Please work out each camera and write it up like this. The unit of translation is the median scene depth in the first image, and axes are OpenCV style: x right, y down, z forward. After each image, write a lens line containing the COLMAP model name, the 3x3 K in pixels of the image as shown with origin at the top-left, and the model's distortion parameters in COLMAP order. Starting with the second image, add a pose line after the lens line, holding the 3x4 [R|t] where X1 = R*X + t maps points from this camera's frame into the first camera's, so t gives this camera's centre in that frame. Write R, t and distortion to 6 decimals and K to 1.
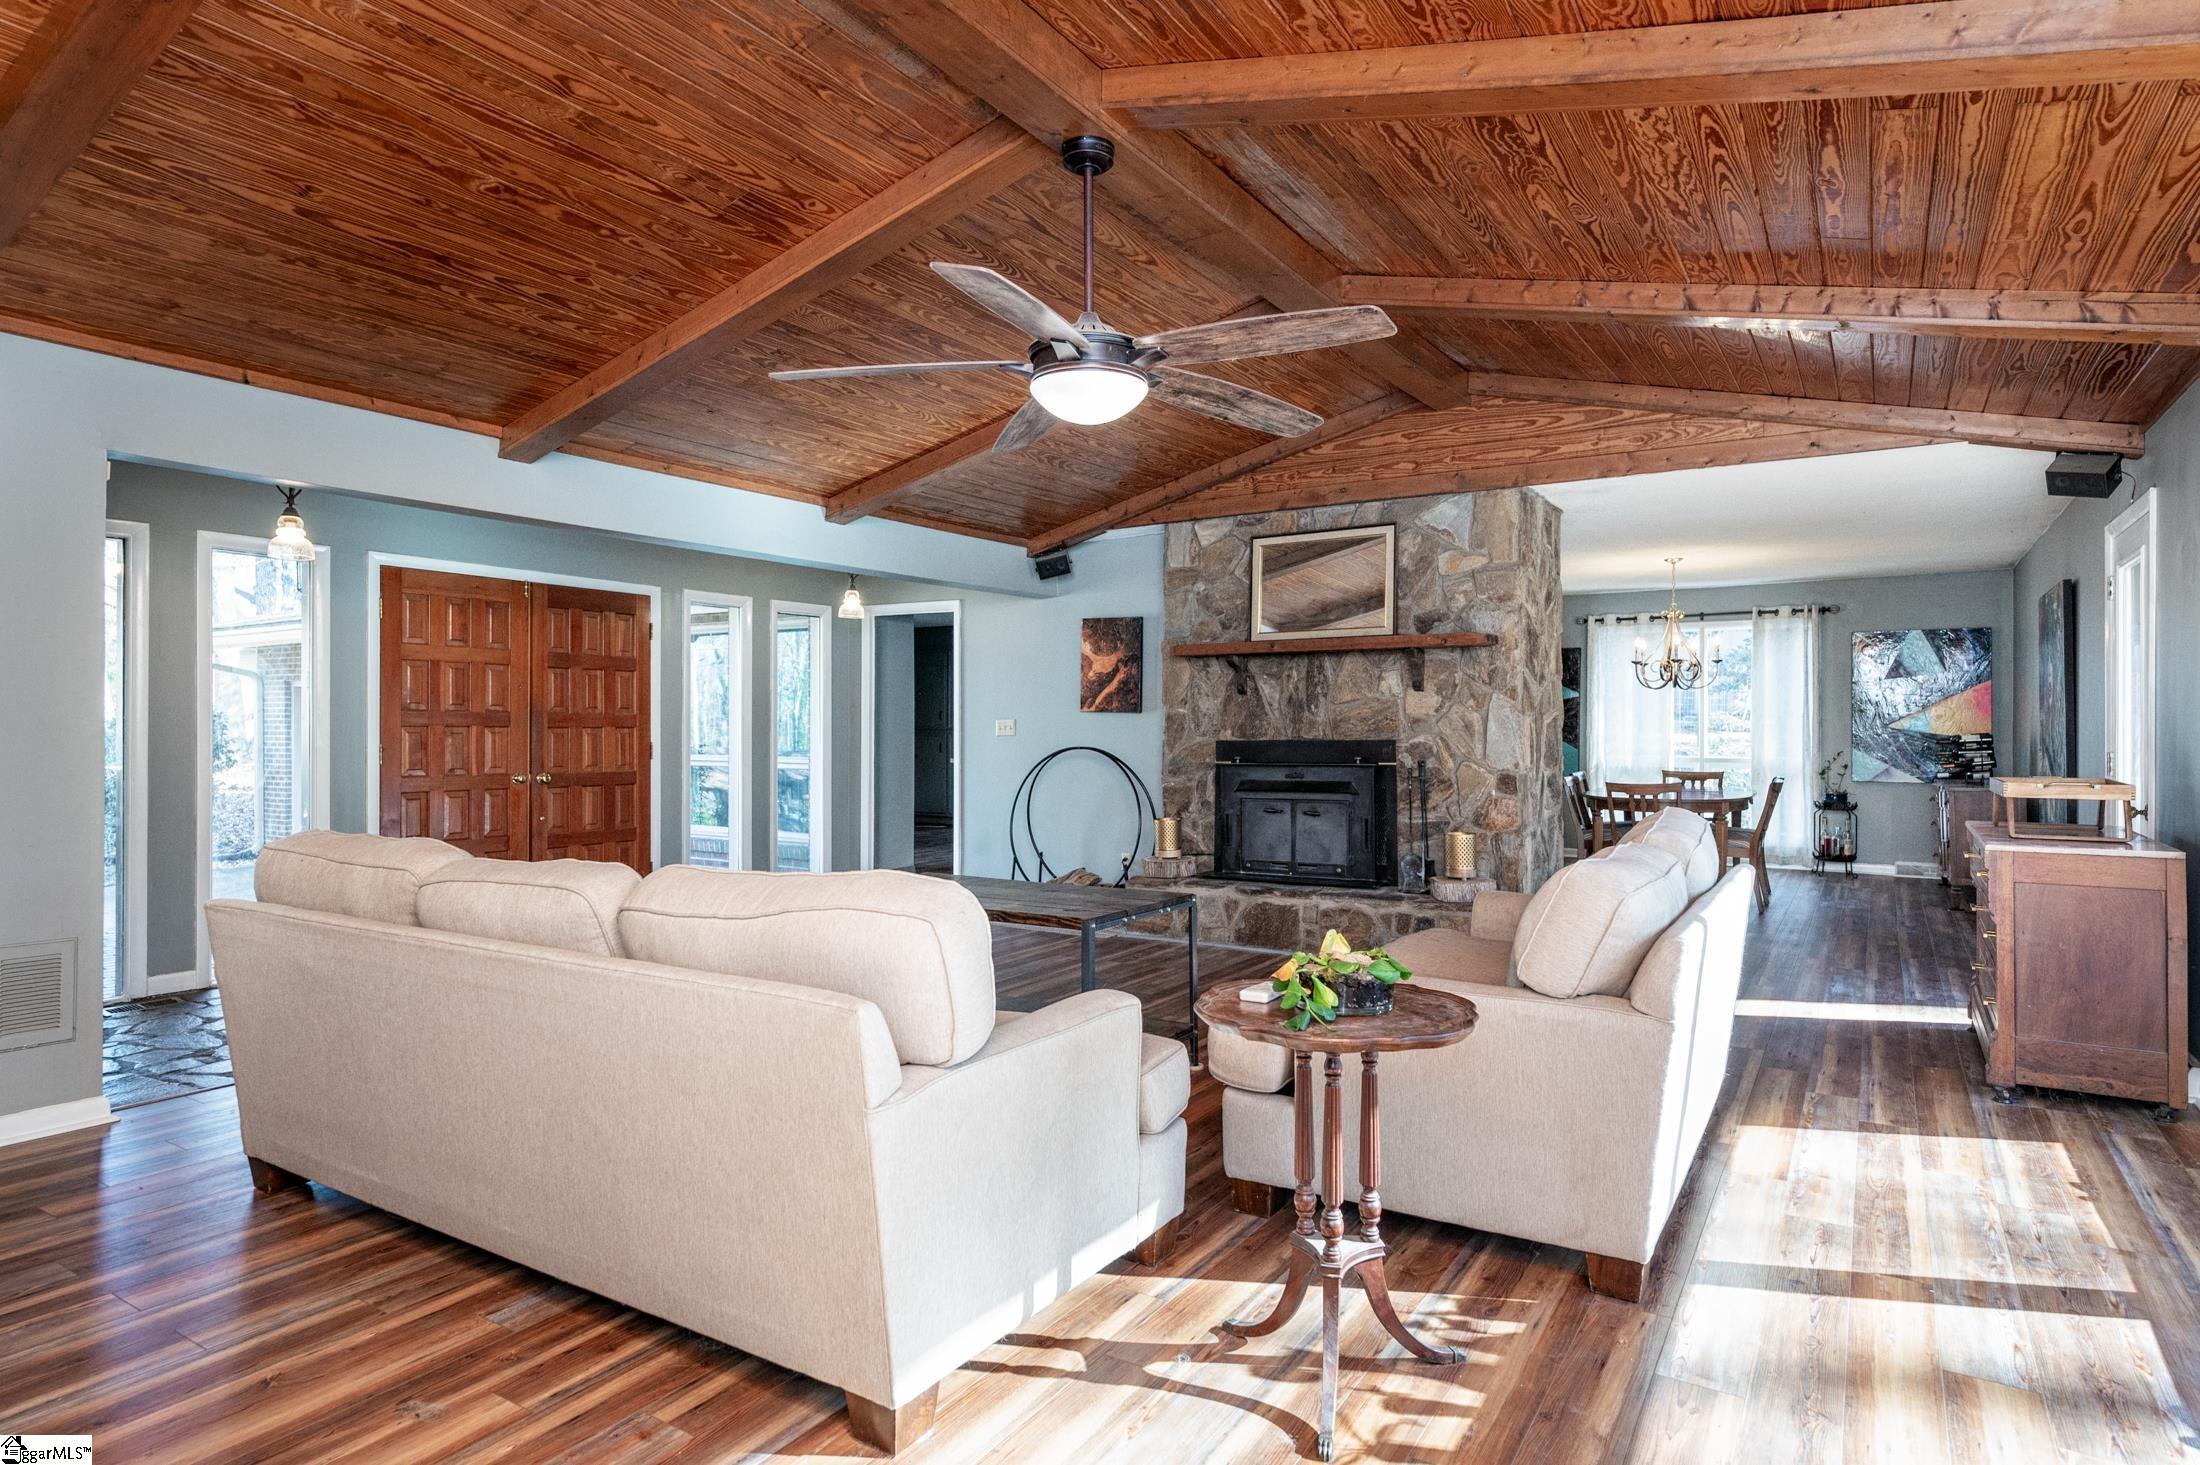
lens RADIAL K [[1224.4, 0, 1100.6], [0, 1224.4, 724.4], [0, 0, 1]] dist [0.007974, -0.001153]
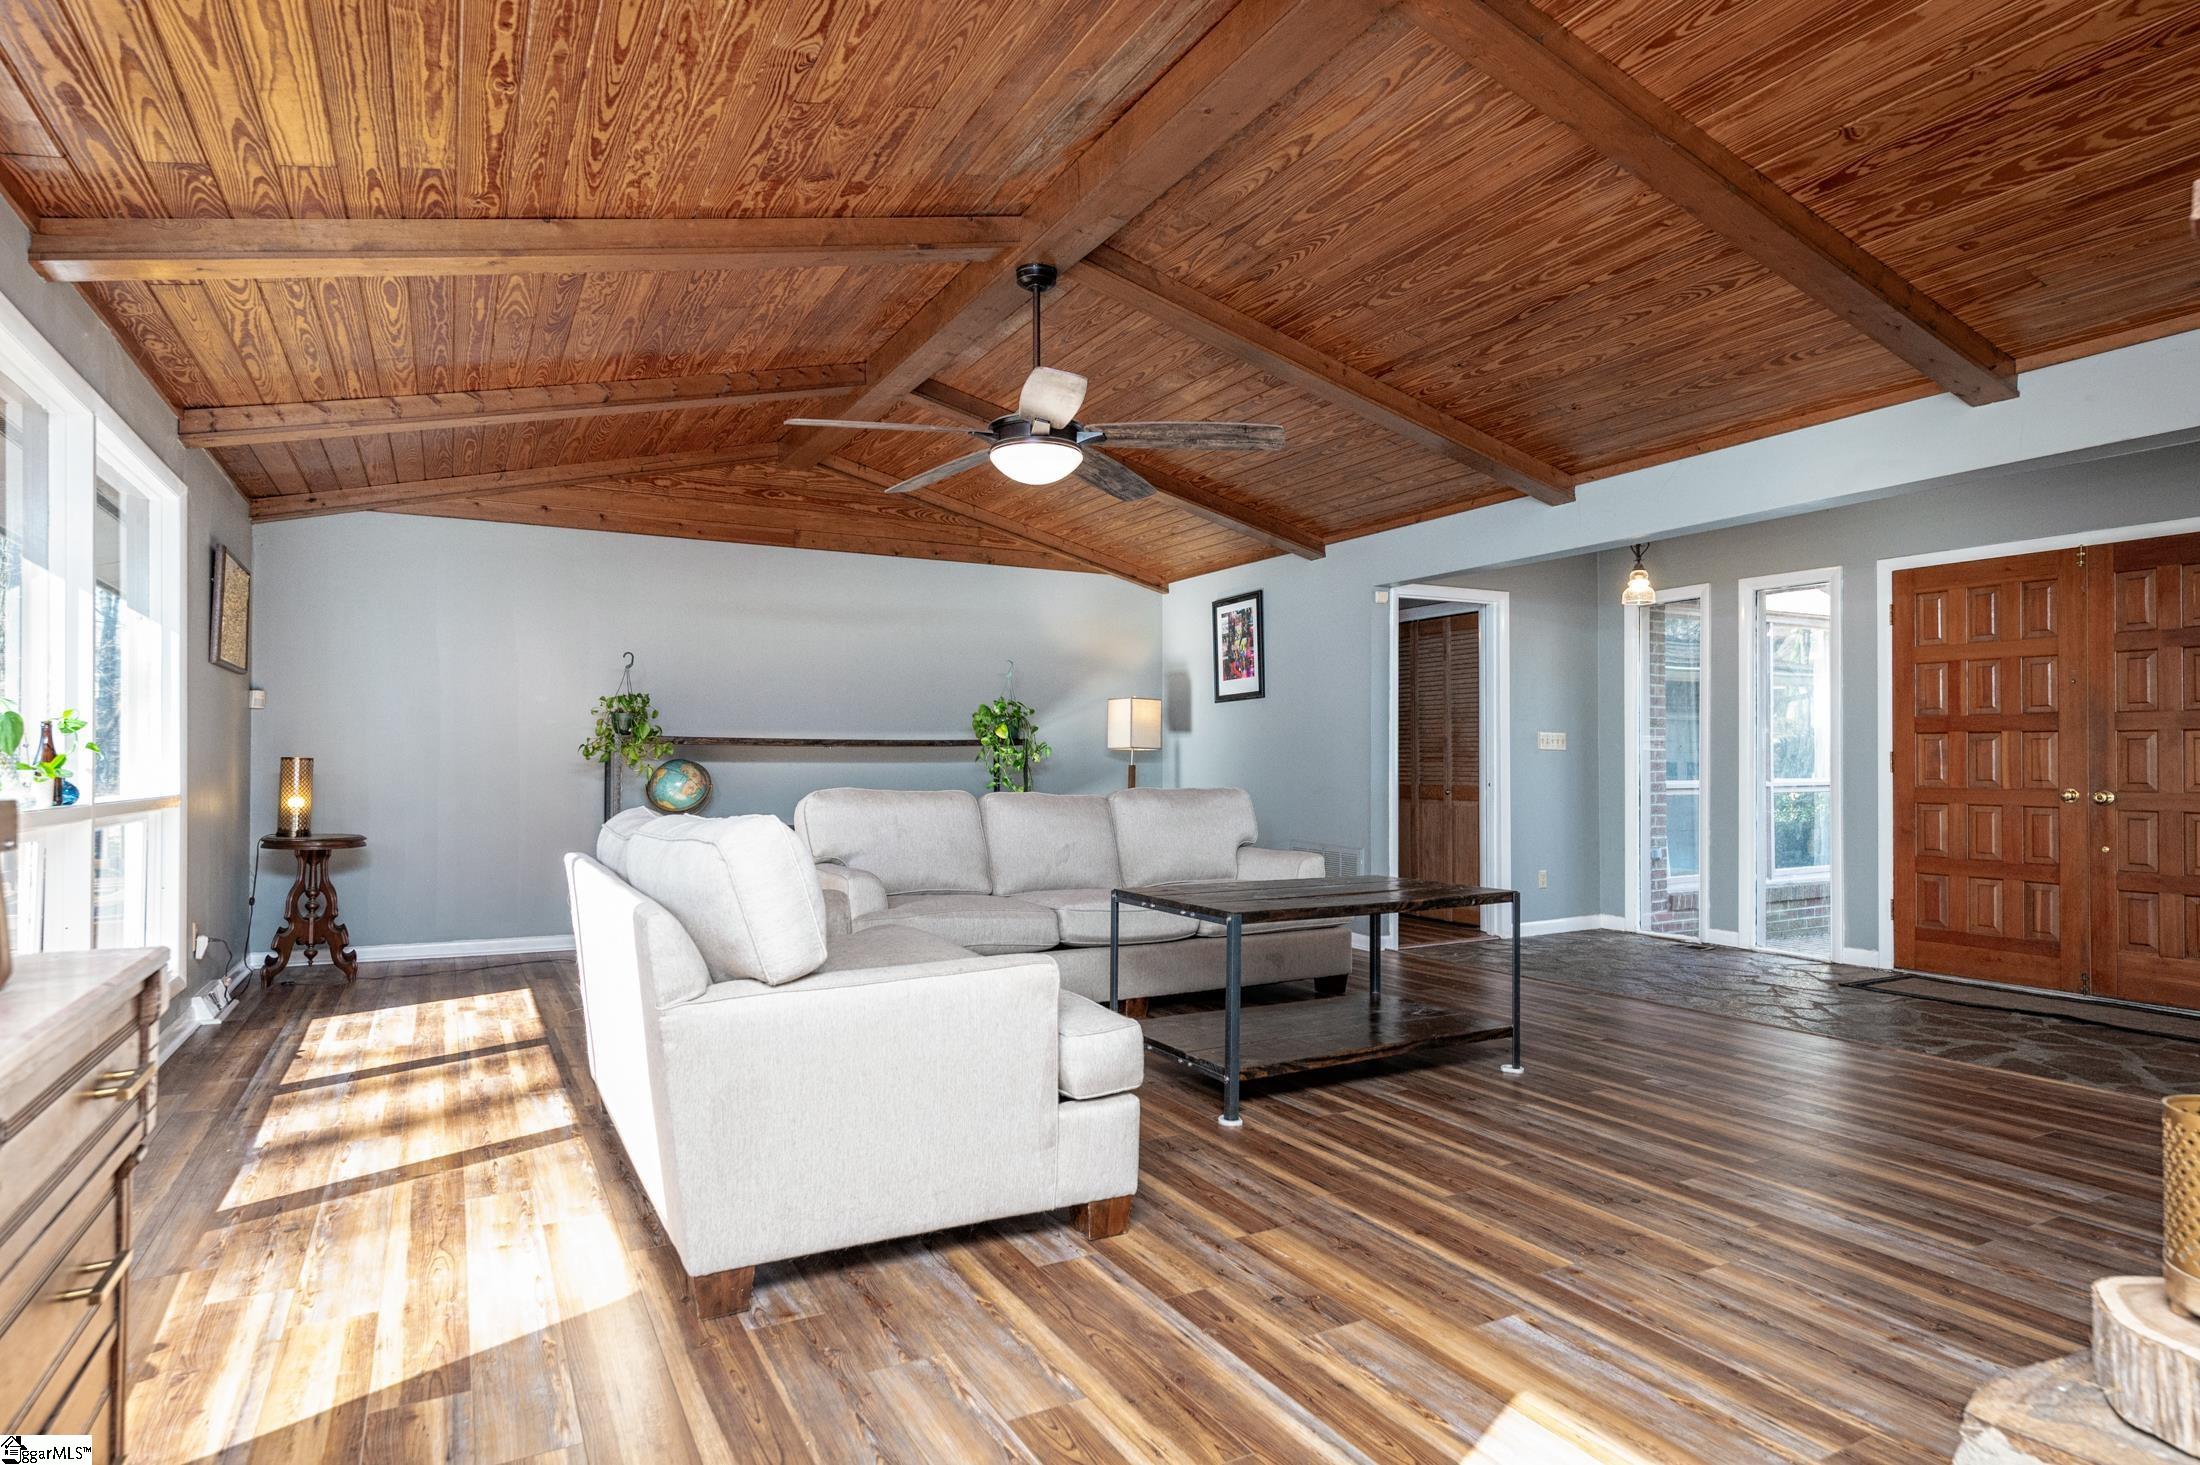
lens RADIAL K [[1224.4, 0, 1098.1], [0, 1224.4, 746.0], [0, 0, 1]] dist [0.007974, -0.001153]
pose [[-0.495656, -0.012590, -0.868428, 1.239819], [-0.001767, 0.999907, -0.013487, 0.054323], [0.868517, -0.005151, -0.495632, 1.961491]]
